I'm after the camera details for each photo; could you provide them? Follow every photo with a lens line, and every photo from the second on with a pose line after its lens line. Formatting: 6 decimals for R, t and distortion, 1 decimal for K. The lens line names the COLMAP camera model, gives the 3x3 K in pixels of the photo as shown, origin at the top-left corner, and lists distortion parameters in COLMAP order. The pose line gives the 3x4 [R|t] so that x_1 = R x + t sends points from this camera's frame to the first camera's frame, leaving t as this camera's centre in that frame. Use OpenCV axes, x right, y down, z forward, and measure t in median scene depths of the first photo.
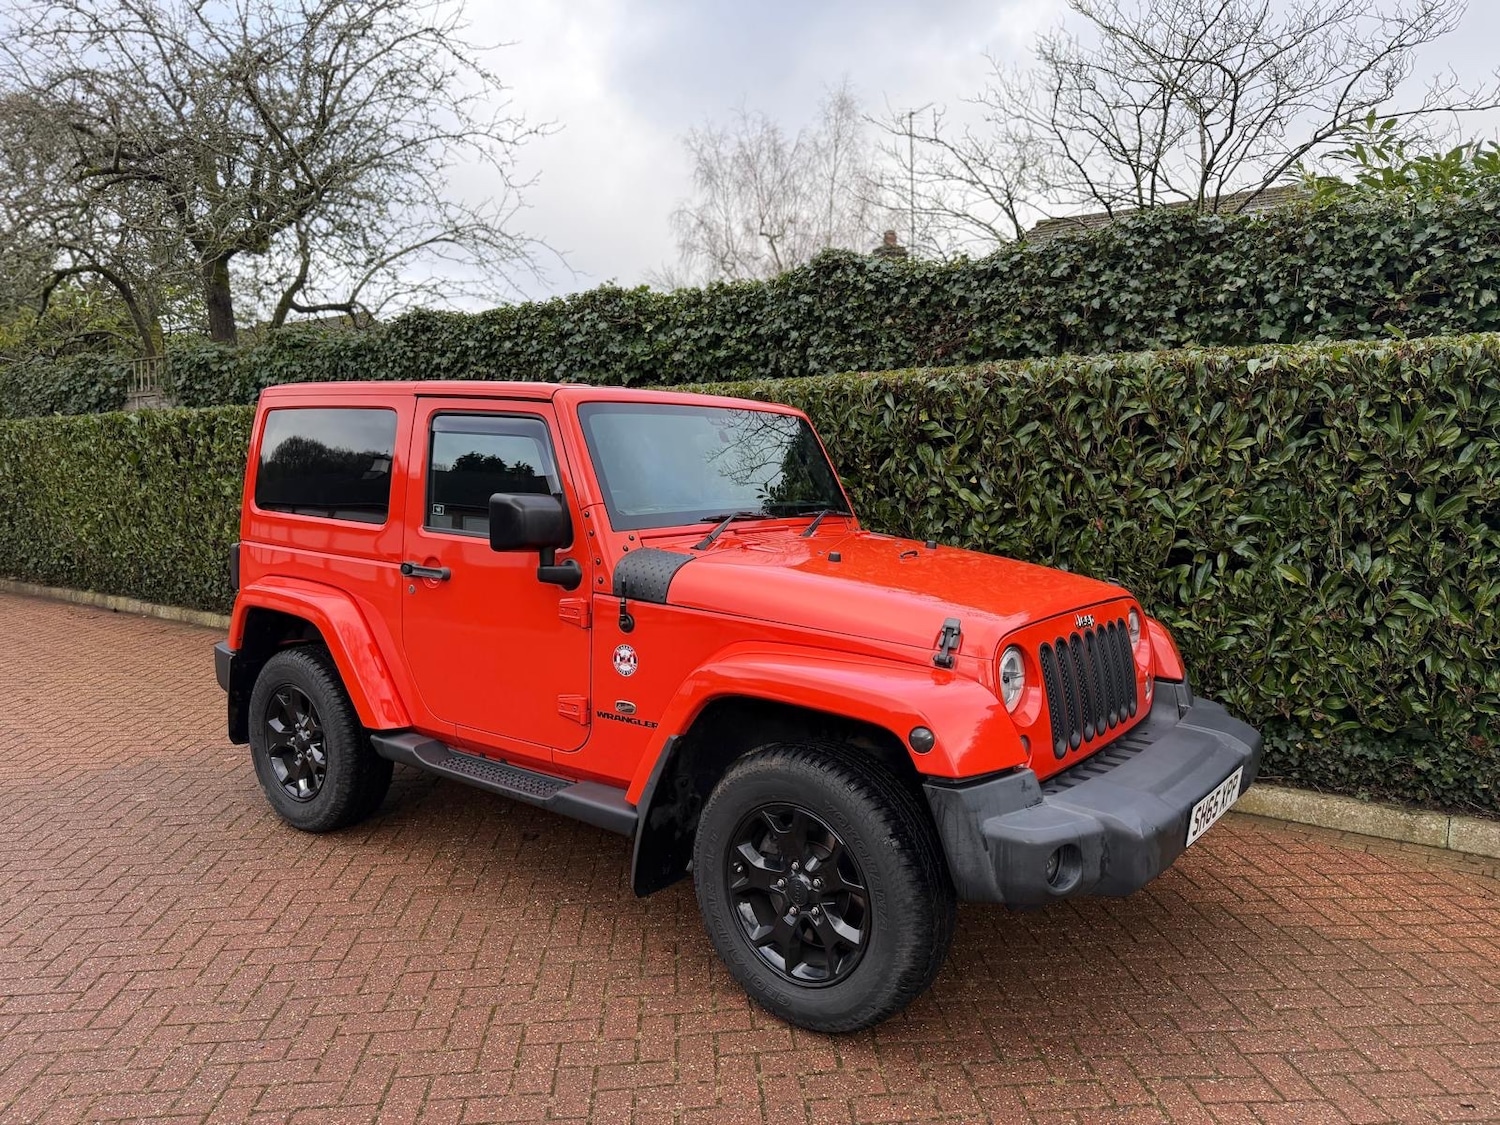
lens RADIAL K [[1059.5, 0, 747.2], [0, 1059.5, 570.5], [0, 0, 1]] dist [0.038823, -0.046400]
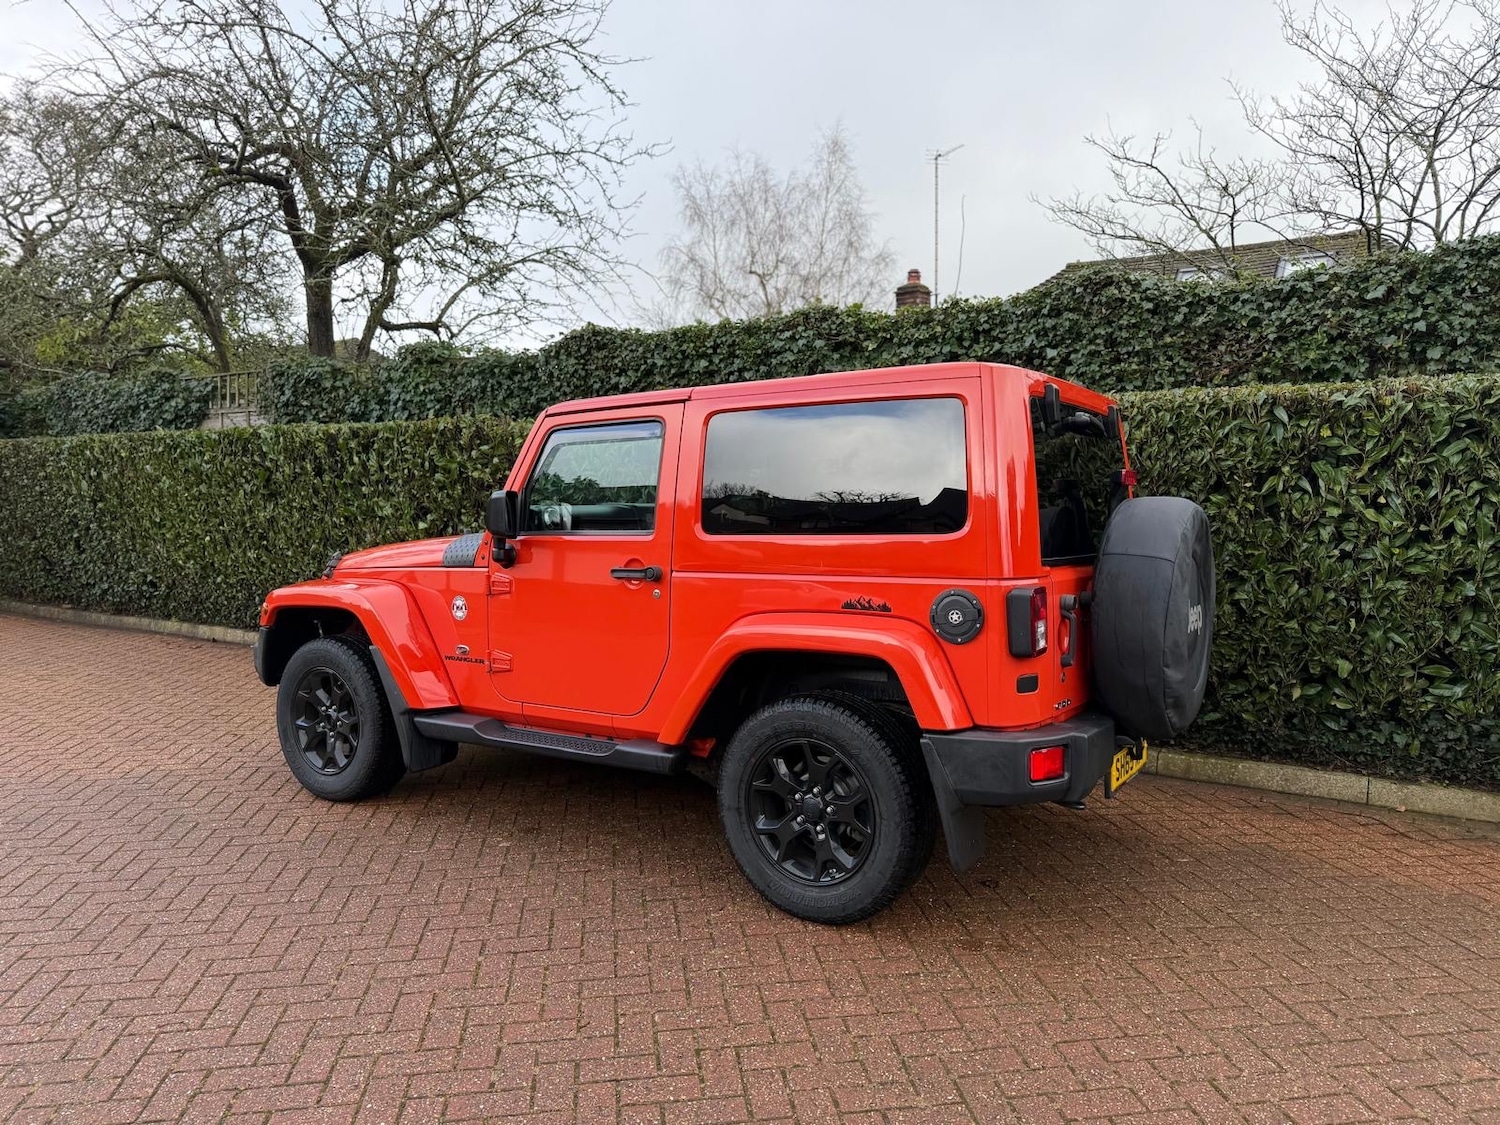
lens RADIAL K [[1059.5, 0, 747.2], [0, 1059.5, 570.5], [0, 0, 1]] dist [0.038823, -0.046400]
pose [[0.997522, 0.010032, 0.069642, -0.333094], [-0.007393, 0.999249, -0.038044, 0.014520], [-0.069971, 0.037434, 0.996846, 0.071773]]
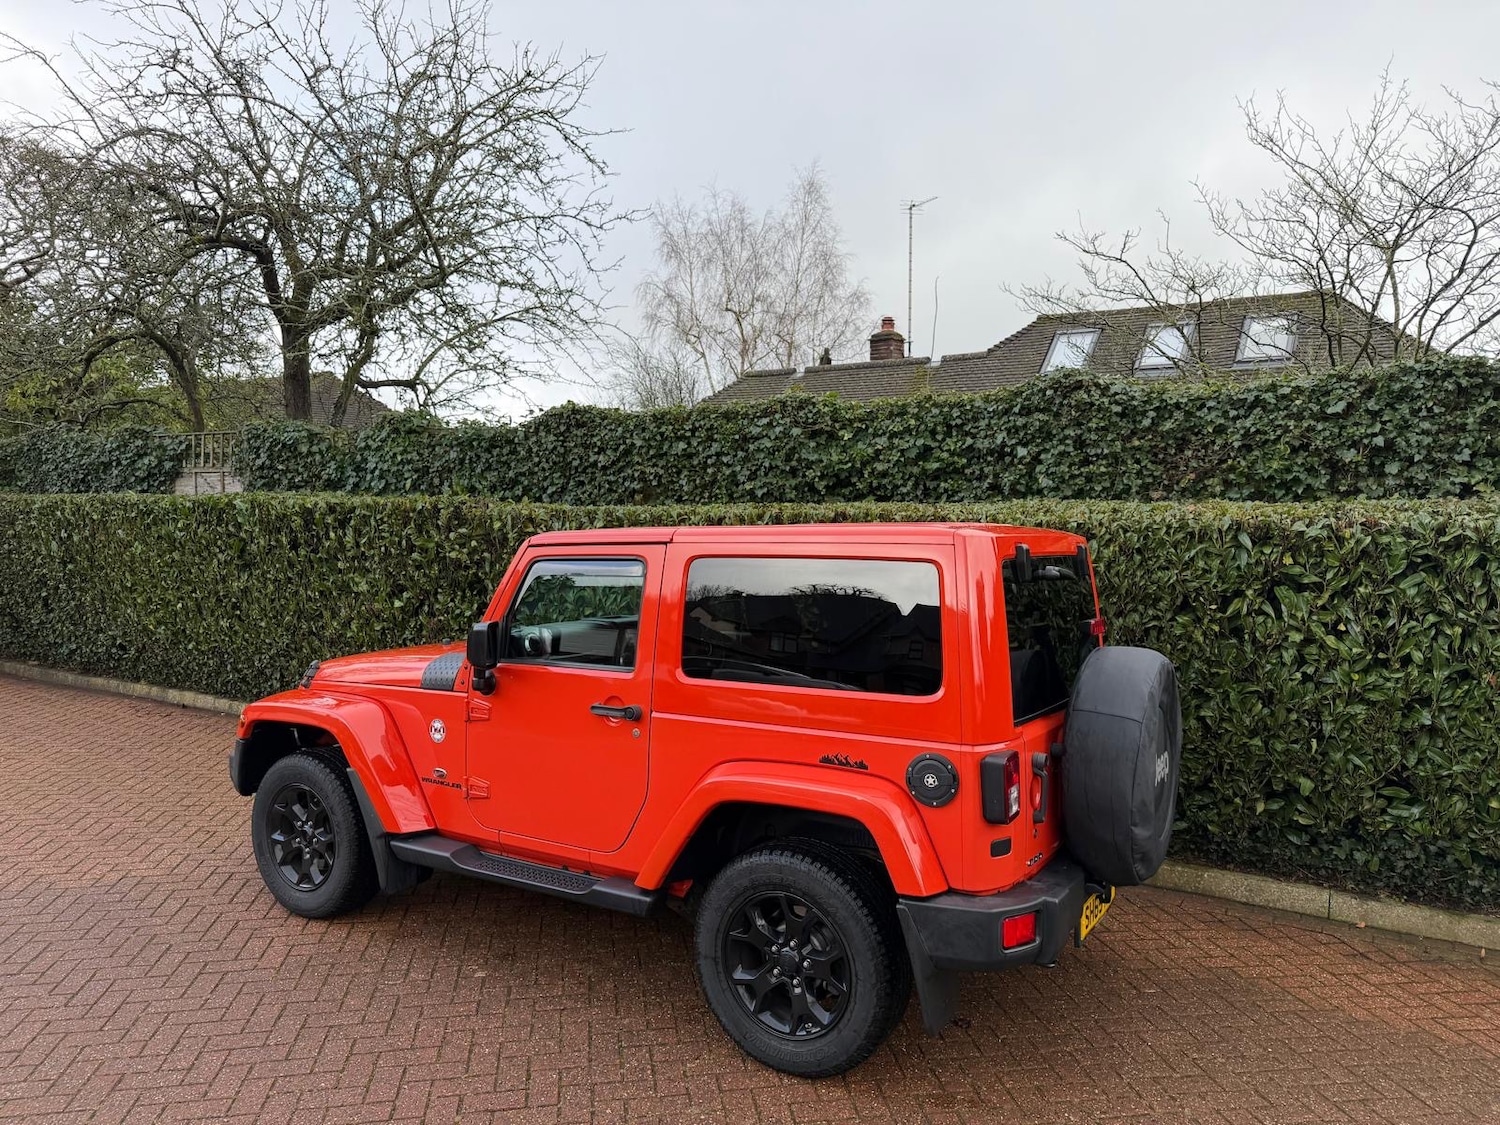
lens RADIAL K [[1059.5, 0, 747.2], [0, 1059.5, 570.5], [0, 0, 1]] dist [0.038823, -0.046400]
pose [[0.995269, 0.020833, 0.094894, -0.339121], [-0.015335, 0.998181, -0.058307, -0.057046], [-0.095936, 0.056576, 0.993778, 0.057485]]
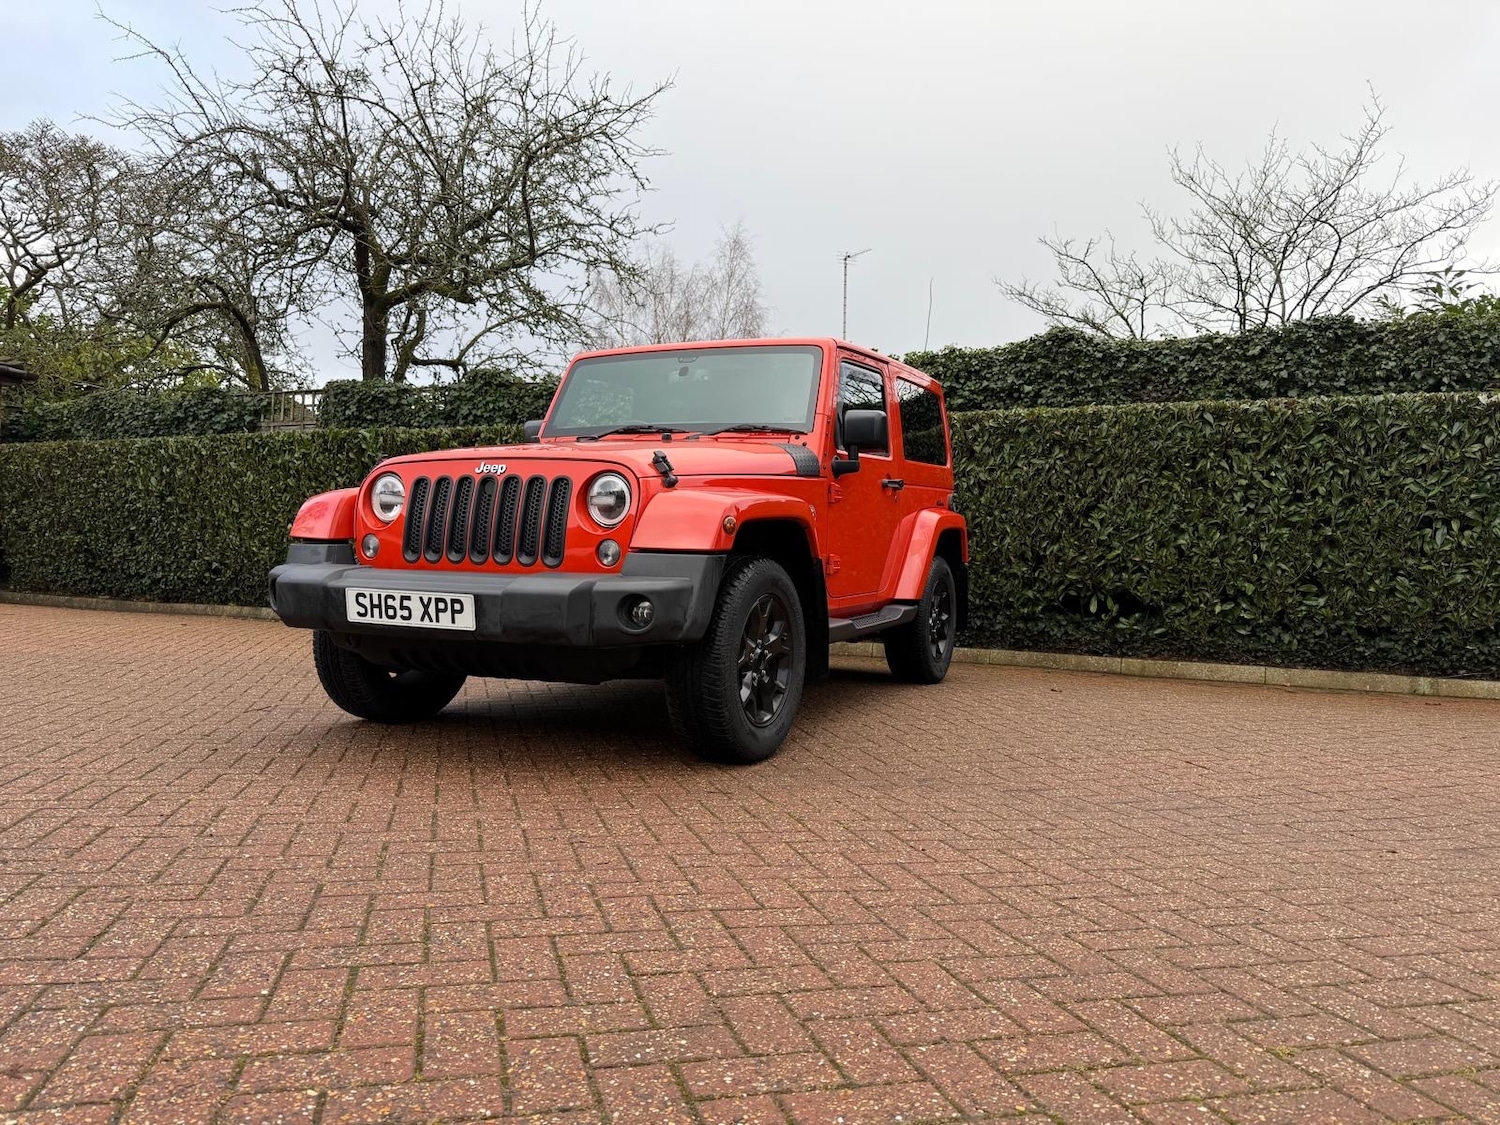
lens RADIAL K [[1060.2, 0, 755.6], [0, 1060.2, 570.5], [0, 0, 1]] dist [0.031914, -0.041364]
pose [[0.976243, 0.043720, 0.212223, -0.621291], [-0.017657, 0.992227, -0.123186, 0.189401], [-0.215959, 0.116512, 0.969426, -0.195056]]
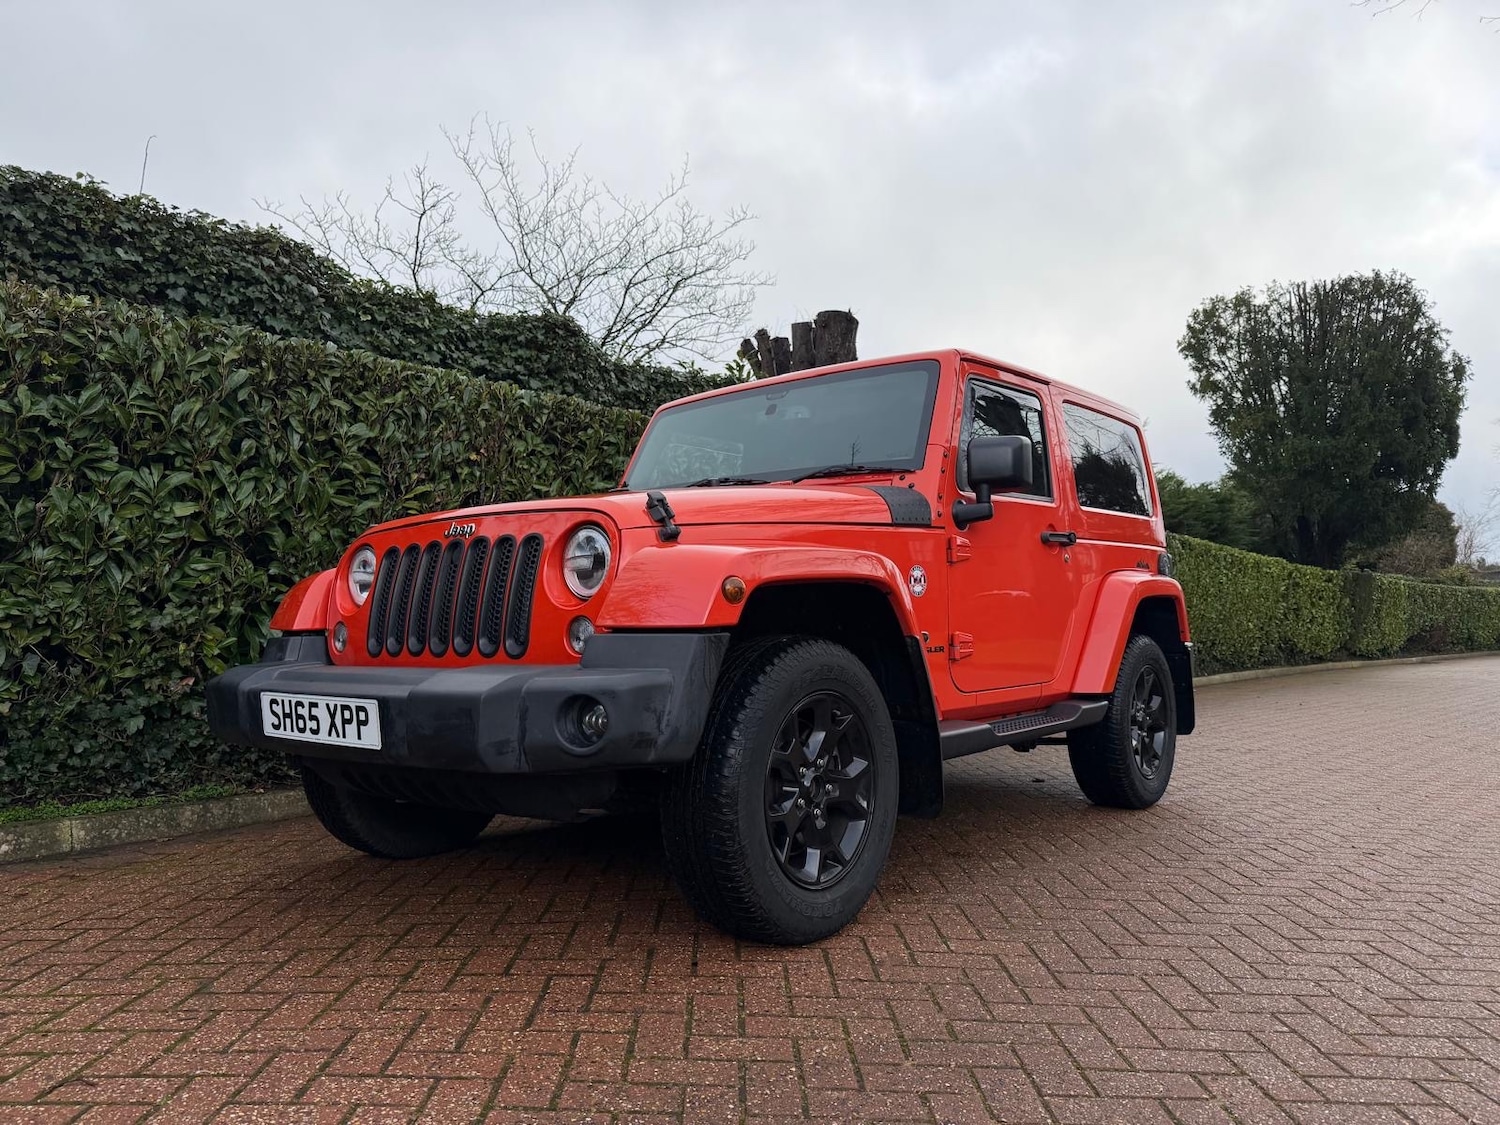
lens RADIAL K [[1061.0, 0, 750.9], [0, 1061.0, 577.1], [0, 0, 1]] dist [0.017064, -0.021892]
pose [[0.035159, 0.053103, 0.997970, -1.019668], [0.104349, 0.992934, -0.056512, 0.033661], [-0.993919, 0.106124, 0.029370, 0.887925]]
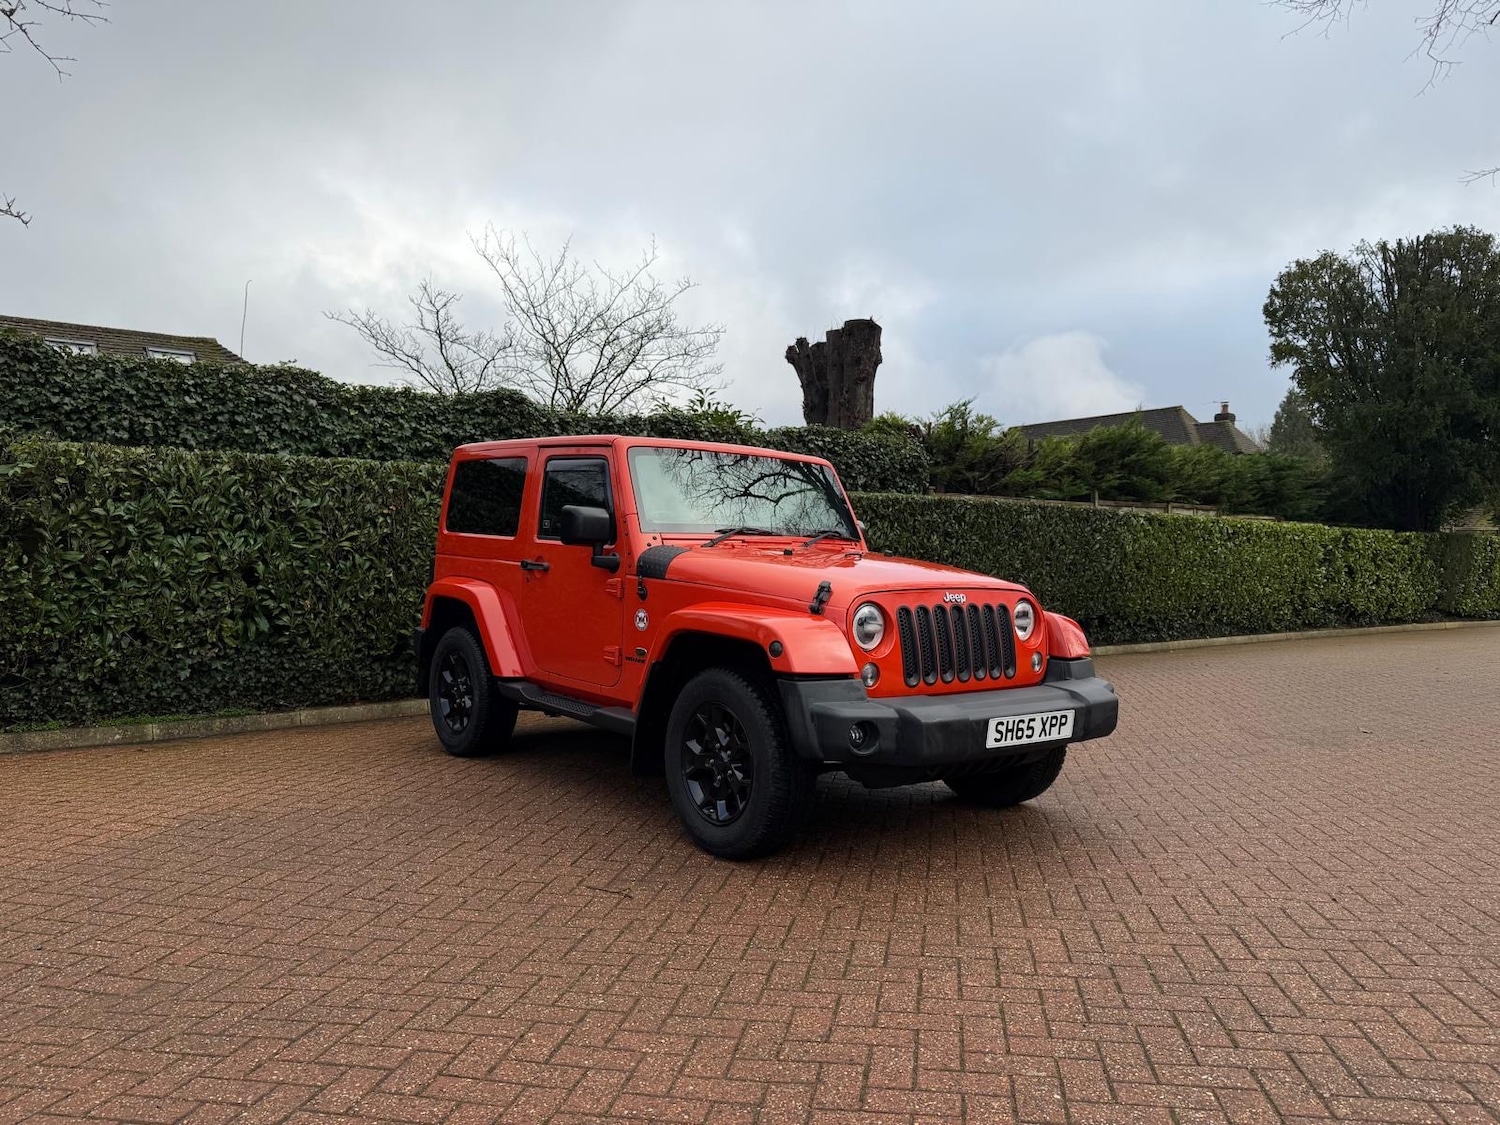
lens RADIAL K [[1061.0, 0, 750.9], [0, 1061.0, 577.1], [0, 0, 1]] dist [0.017064, -0.021892]
pose [[0.238420, 0.010557, 0.971105, -1.378508], [0.110476, 0.993155, -0.037921, 0.054113], [-0.964858, 0.116325, 0.235622, 0.396564]]
